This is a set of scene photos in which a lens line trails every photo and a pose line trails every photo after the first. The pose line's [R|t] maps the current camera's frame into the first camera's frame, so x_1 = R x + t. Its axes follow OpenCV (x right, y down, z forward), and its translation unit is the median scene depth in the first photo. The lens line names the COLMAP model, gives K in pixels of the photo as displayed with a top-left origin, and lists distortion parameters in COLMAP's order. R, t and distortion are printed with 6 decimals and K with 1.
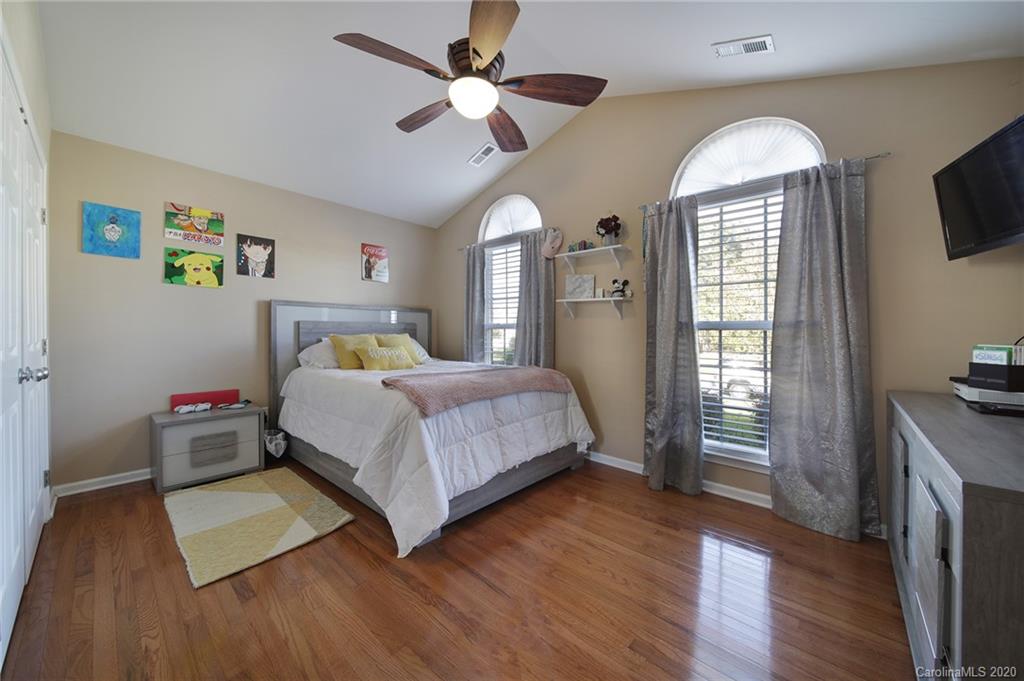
lens RADIAL K [[368.8, 0, 490.8], [0, 368.8, 332.9], [0, 0, 1]] dist [0.000783, 0.000014]
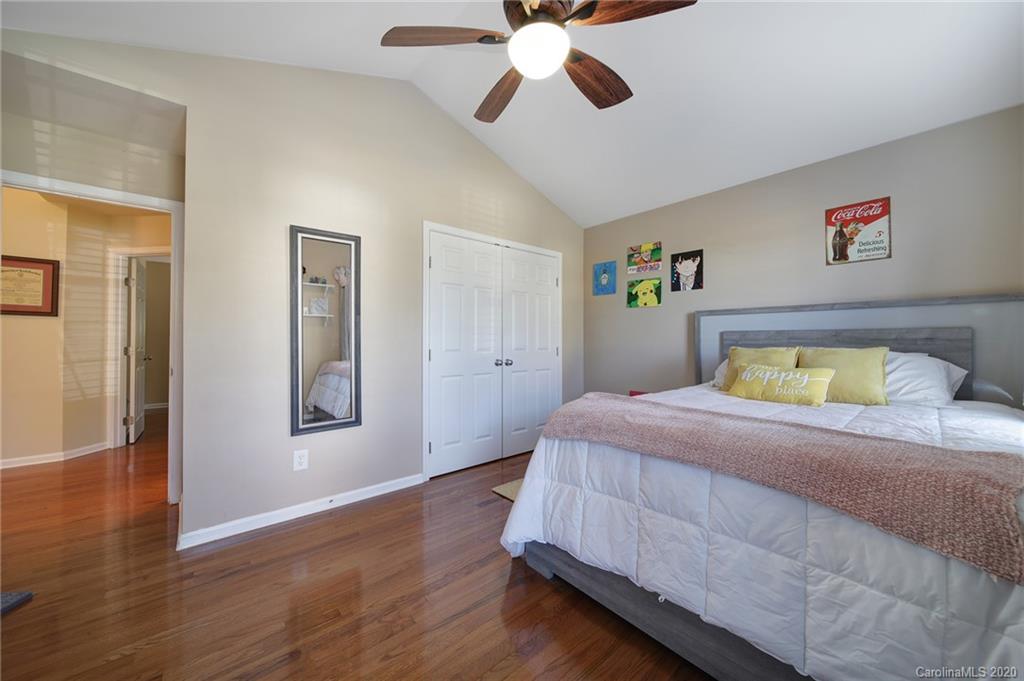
lens RADIAL K [[368.8, 0, 493.8], [0, 368.8, 339.1], [0, 0, 1]] dist [0.000783, 0.000014]
pose [[-0.127632, -0.010203, -0.991769, 0.490995], [-0.005831, 0.999938, -0.009536, -0.003602], [0.991804, 0.004566, -0.127684, 0.642463]]
